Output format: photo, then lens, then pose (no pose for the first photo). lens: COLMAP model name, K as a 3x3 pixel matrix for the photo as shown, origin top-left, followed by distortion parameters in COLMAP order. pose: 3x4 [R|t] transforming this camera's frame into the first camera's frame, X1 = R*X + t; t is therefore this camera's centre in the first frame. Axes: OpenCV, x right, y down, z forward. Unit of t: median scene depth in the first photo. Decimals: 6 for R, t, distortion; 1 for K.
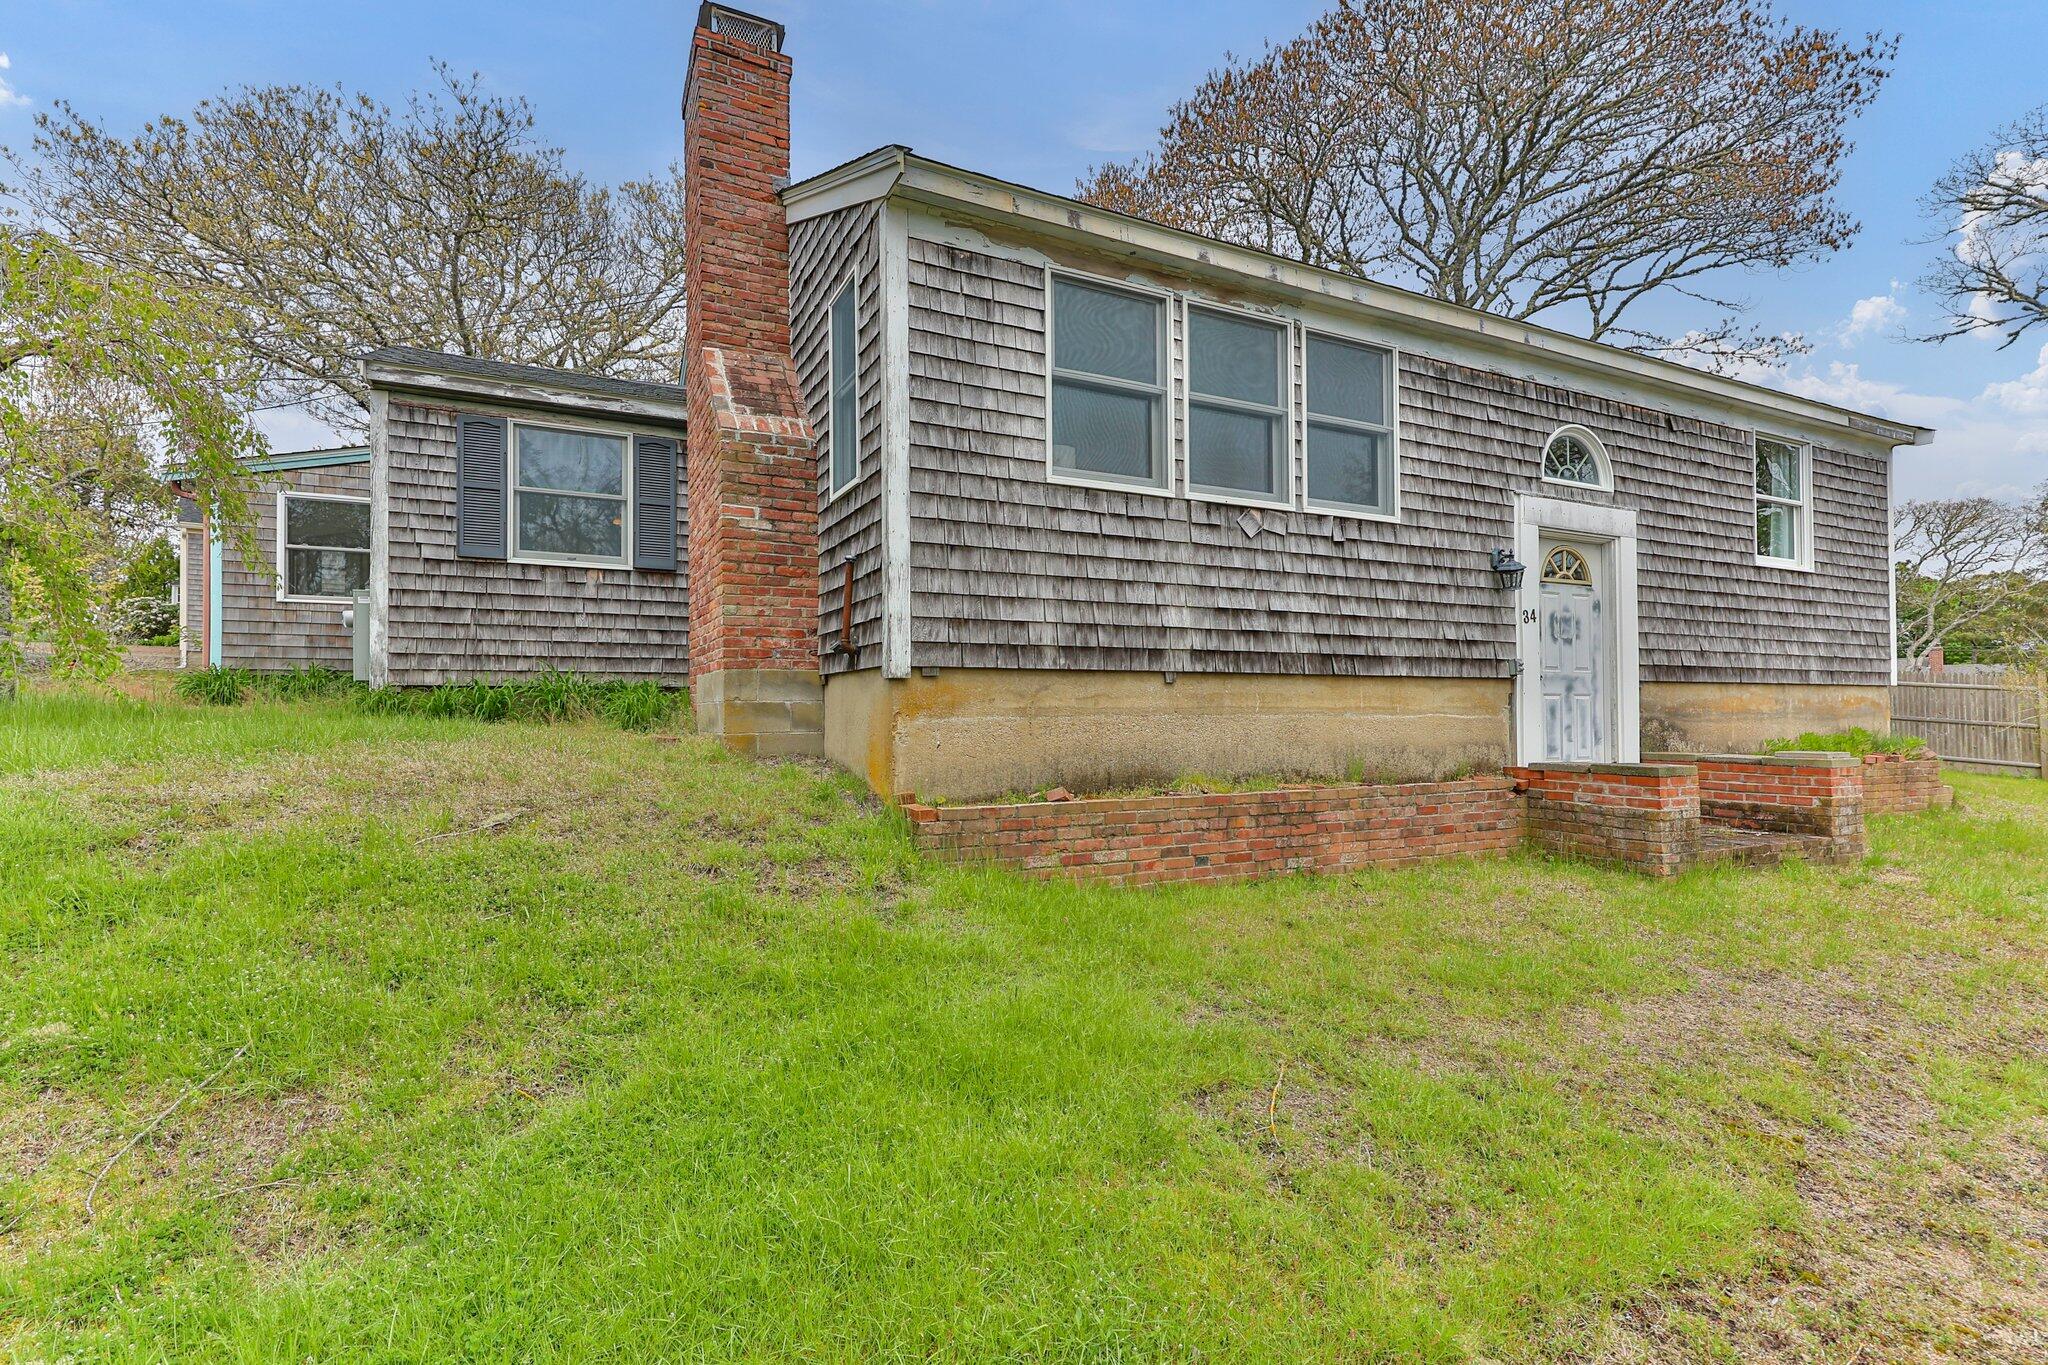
lens RADIAL K [[902.0, 0, 1022.0], [0, 902.0, 684.2], [0, 0, 1]] dist [0.020410, -0.001390]
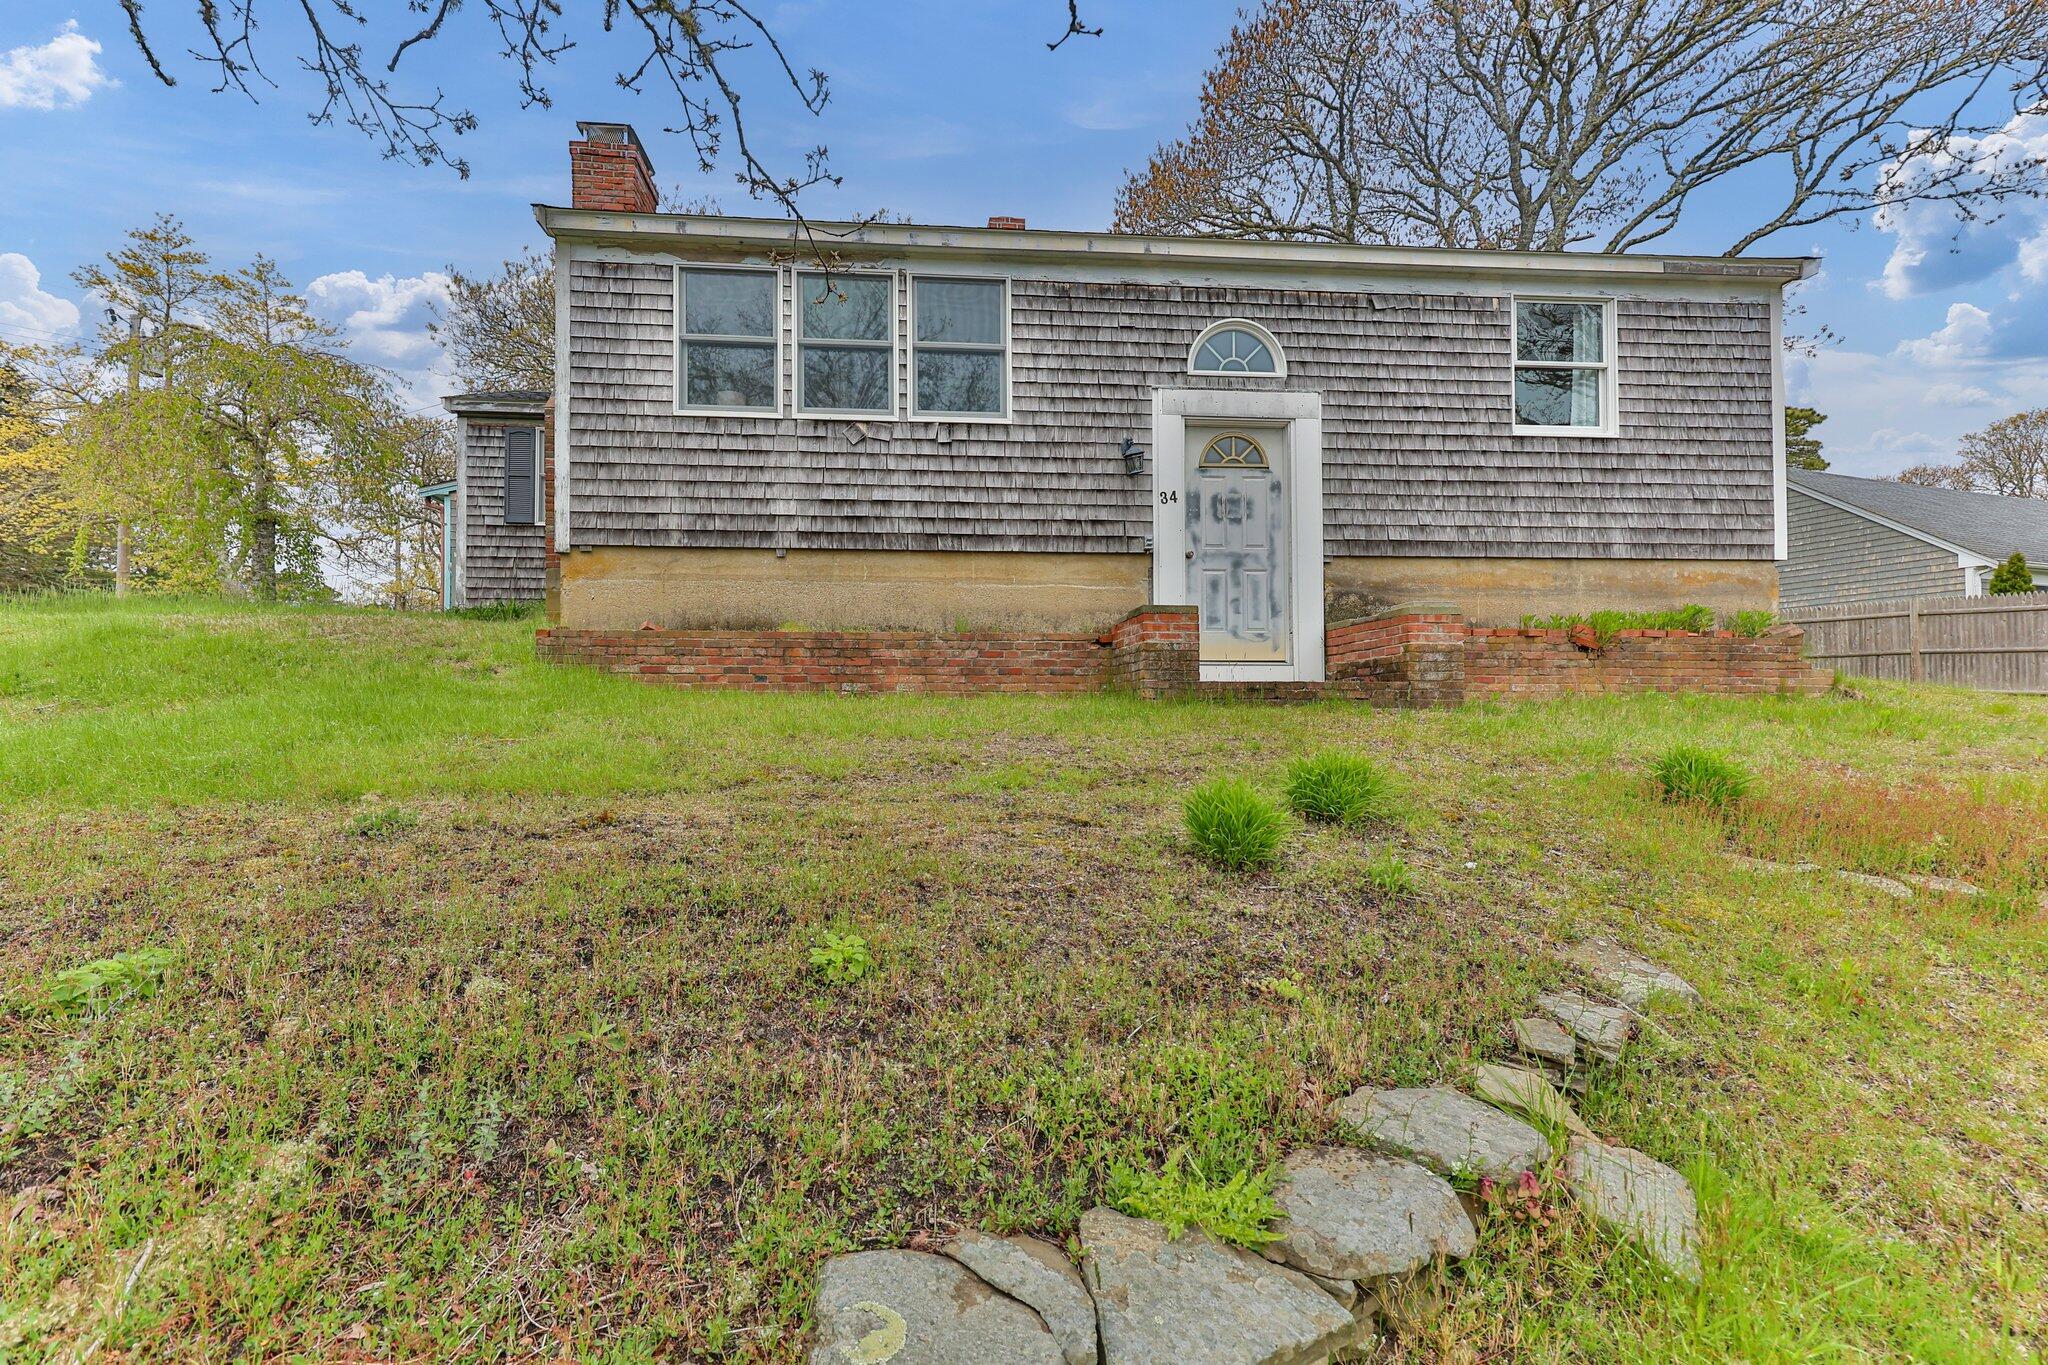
lens RADIAL K [[902.0, 0, 1010.9], [0, 902.0, 688.5], [0, 0, 1]] dist [0.020410, -0.001390]
pose [[0.931025, -0.008578, -0.364855, 0.863207], [0.006996, 0.999960, -0.005658, 0.181534], [0.364888, 0.002715, 0.931047, -0.110873]]
